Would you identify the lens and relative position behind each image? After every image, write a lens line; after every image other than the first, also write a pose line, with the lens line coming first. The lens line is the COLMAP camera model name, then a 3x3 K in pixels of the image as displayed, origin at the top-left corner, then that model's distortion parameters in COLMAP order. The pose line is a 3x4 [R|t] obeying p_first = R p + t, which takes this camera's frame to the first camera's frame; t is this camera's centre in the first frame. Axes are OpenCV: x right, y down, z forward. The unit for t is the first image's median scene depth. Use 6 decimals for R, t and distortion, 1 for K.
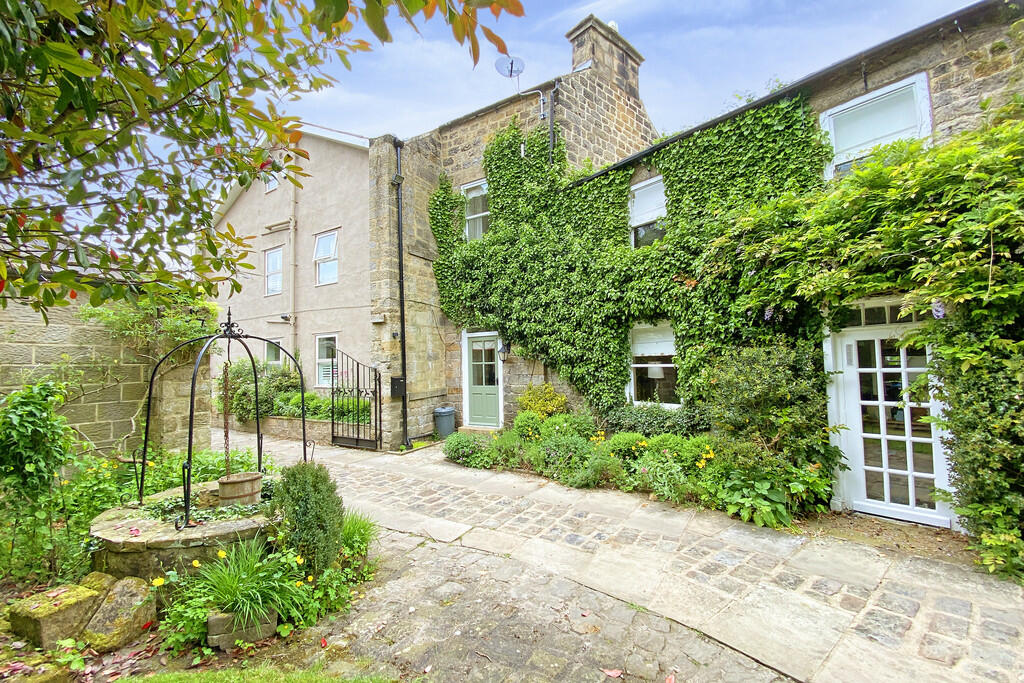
lens RADIAL K [[417.0, 0, 512.0], [0, 417.0, 341.5], [0, 0, 1]] dist [0.013664, -0.016851]
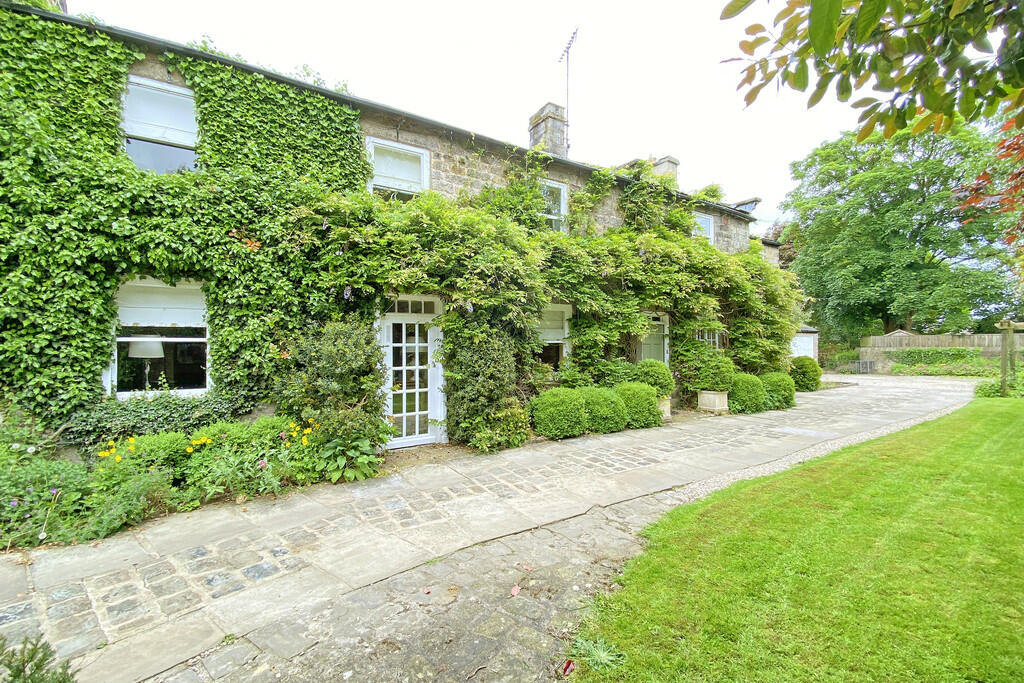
lens RADIAL K [[417.0, 0, 512.0], [0, 417.0, 341.5], [0, 0, 1]] dist [0.013664, -0.016851]
pose [[0.114449, 0.028881, 0.993009, -0.403606], [-0.050474, 0.998455, -0.023222, 0.060331], [-0.992146, -0.047464, 0.115730, 0.397513]]
